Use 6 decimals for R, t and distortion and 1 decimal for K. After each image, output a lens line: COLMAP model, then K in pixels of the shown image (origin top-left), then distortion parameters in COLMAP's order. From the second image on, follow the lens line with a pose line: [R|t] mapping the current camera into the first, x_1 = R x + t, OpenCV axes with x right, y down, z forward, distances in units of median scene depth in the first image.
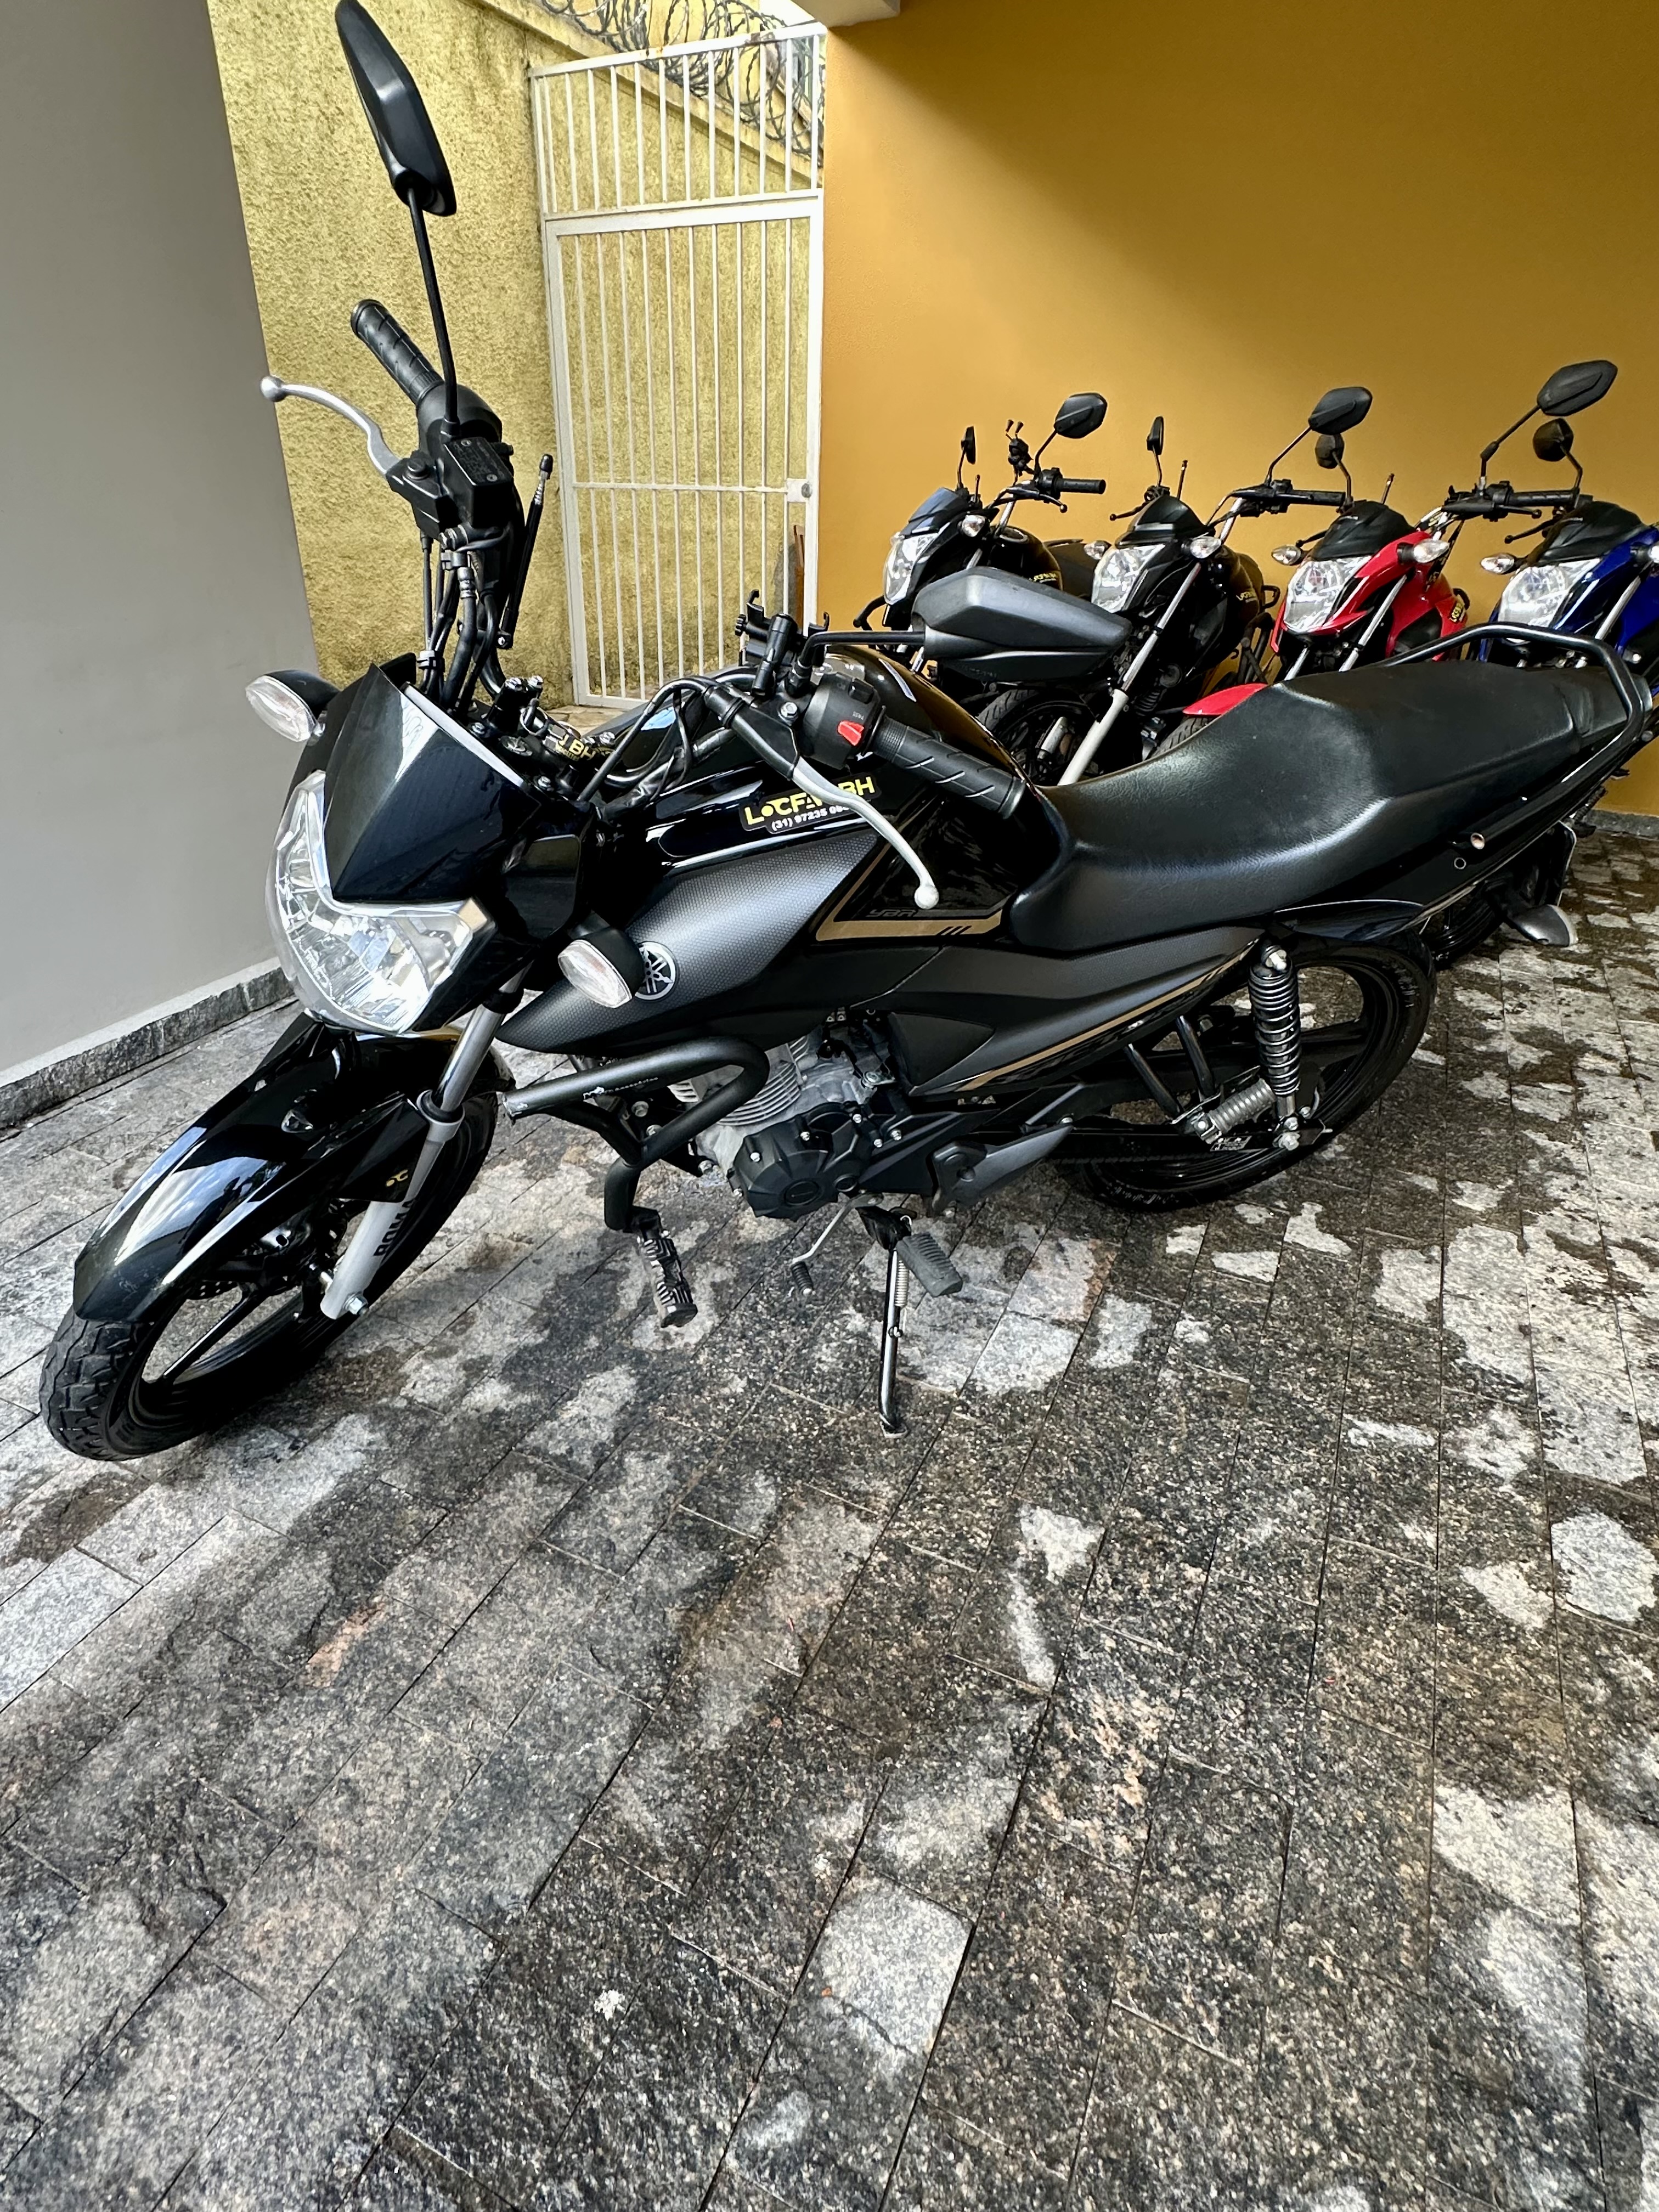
lens RADIAL K [[1161.7, 0, 818.6], [0, 1161.7, 1103.0], [0, 0, 1]] dist [-0.000922, -0.000472]
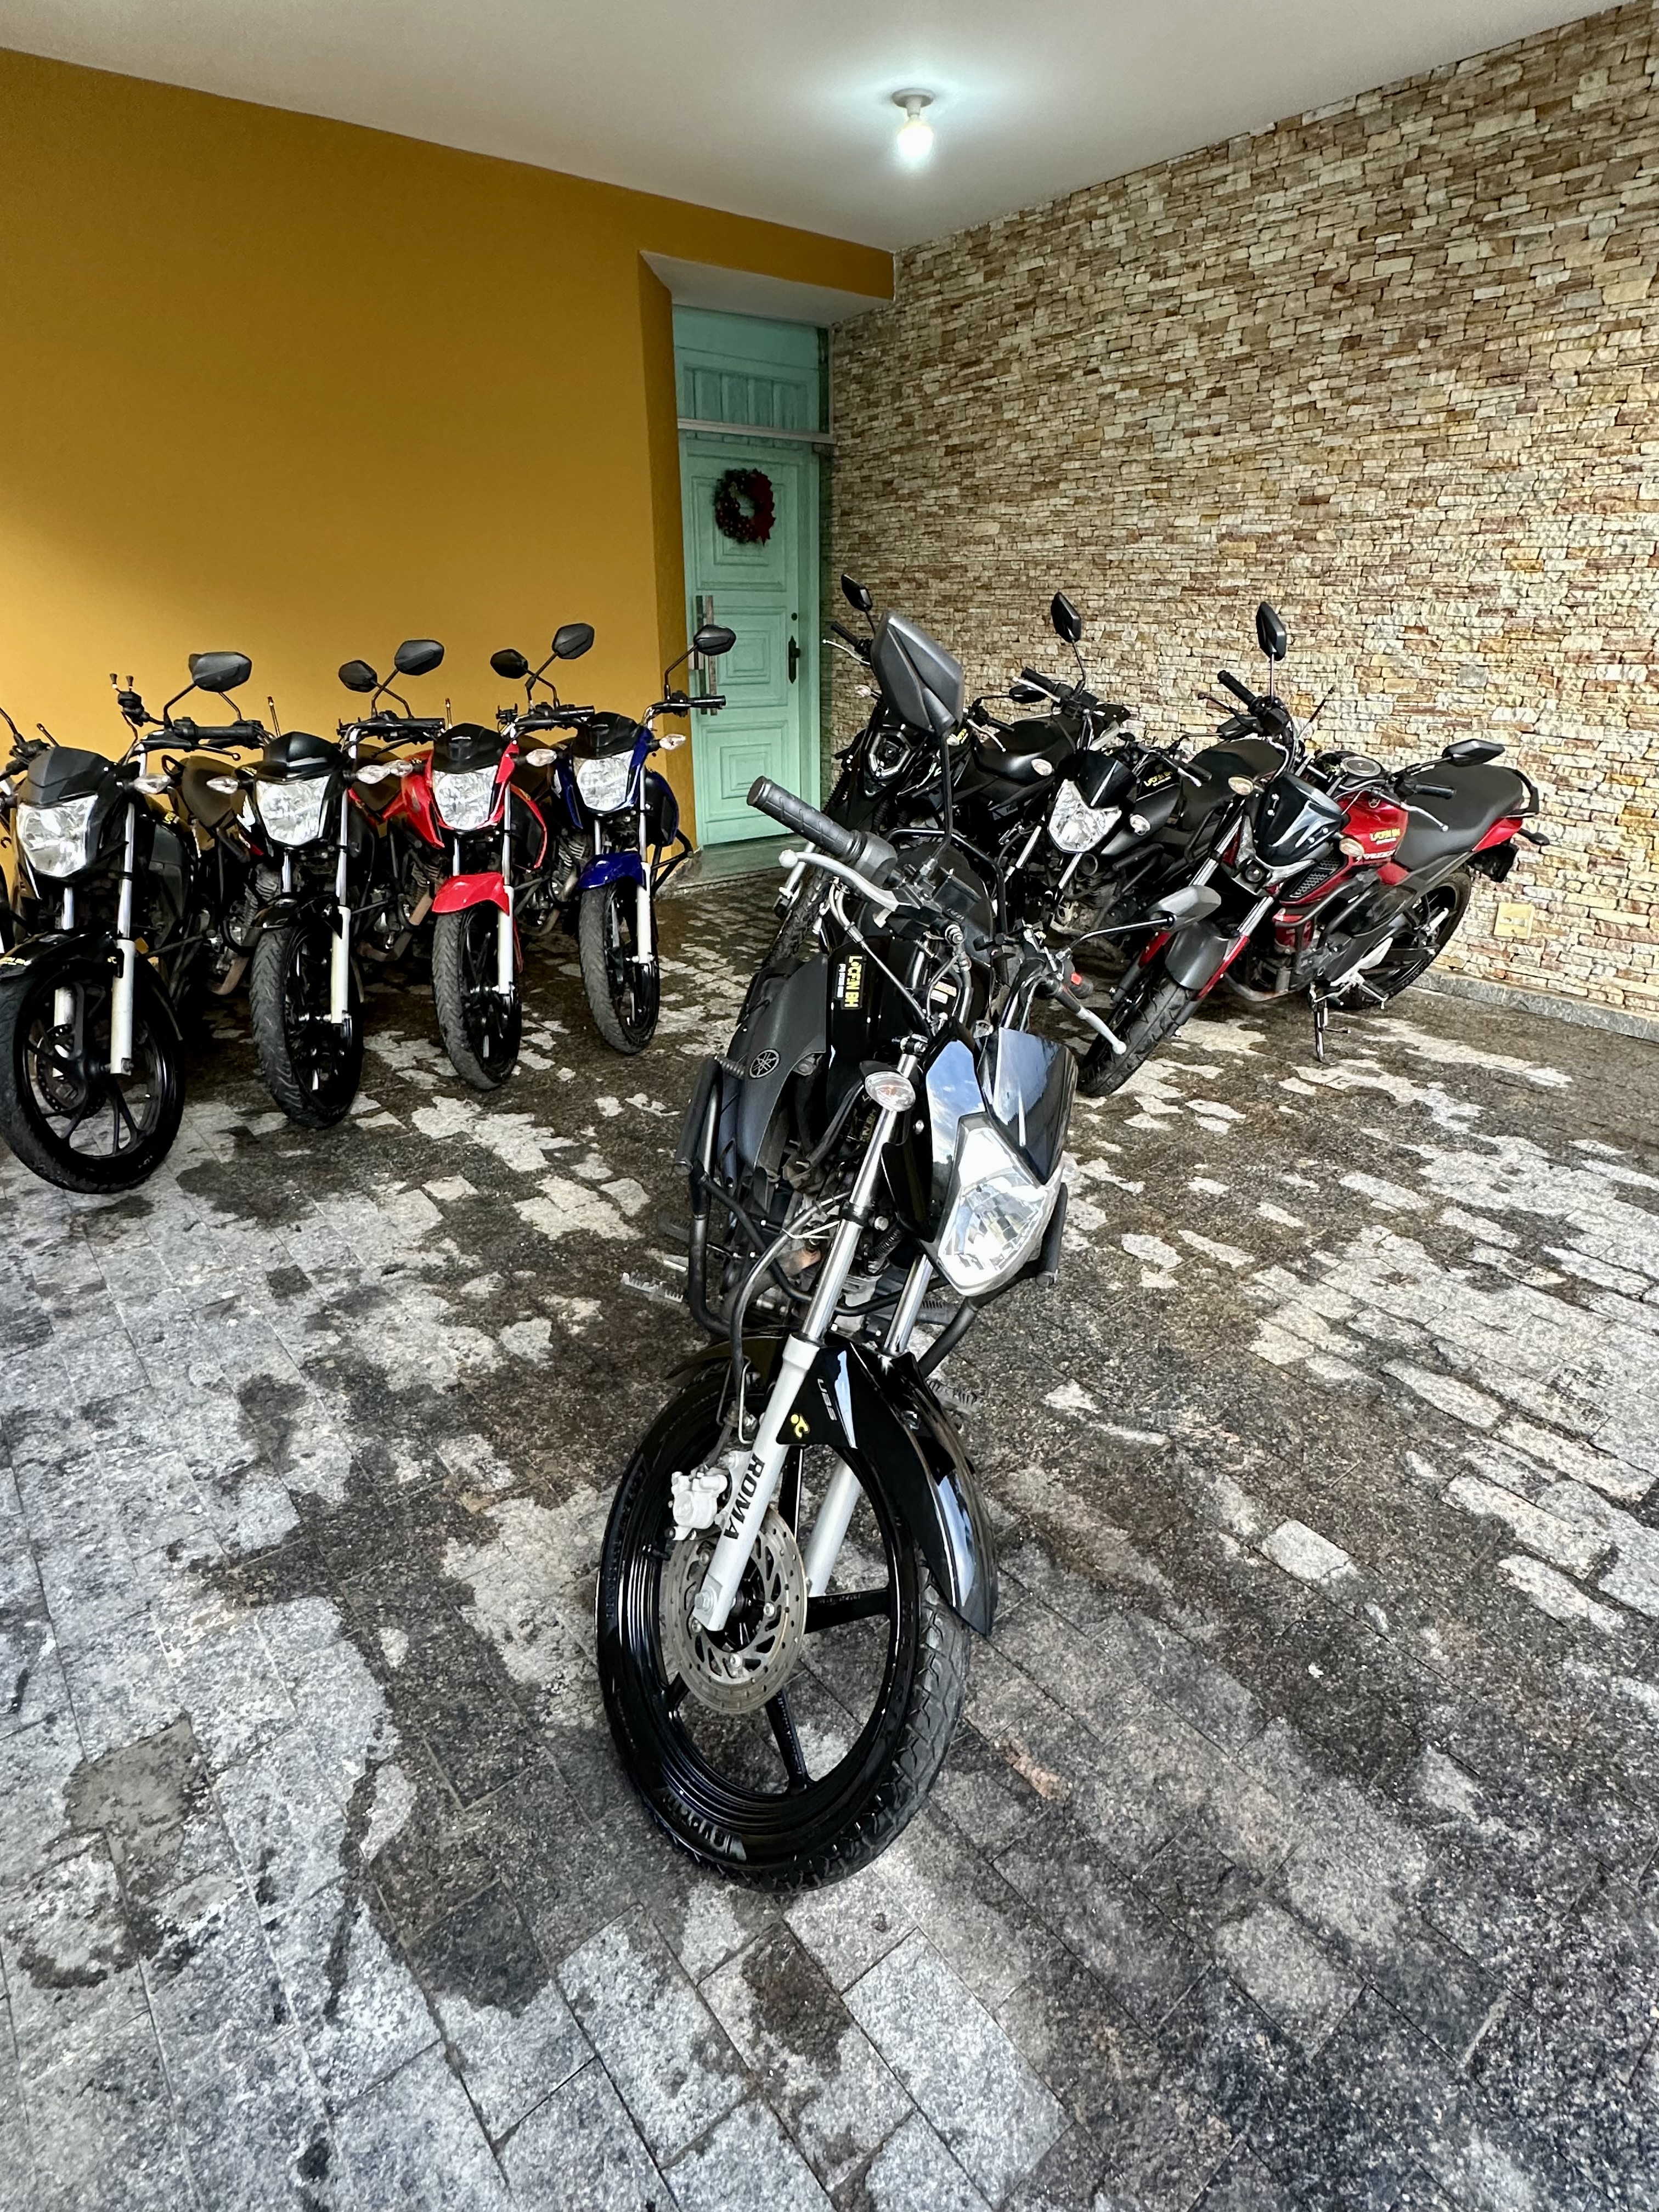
lens RADIAL K [[1160.5, 0, 820.9], [0, 1160.5, 1106.0], [0, 0, 1]] dist [-0.000609, -0.000373]
pose [[0.422529, -0.372681, 0.826183, -1.332630], [0.433216, 0.883723, 0.177080, -0.502821], [-0.796111, 0.283095, 0.534850, 0.339660]]
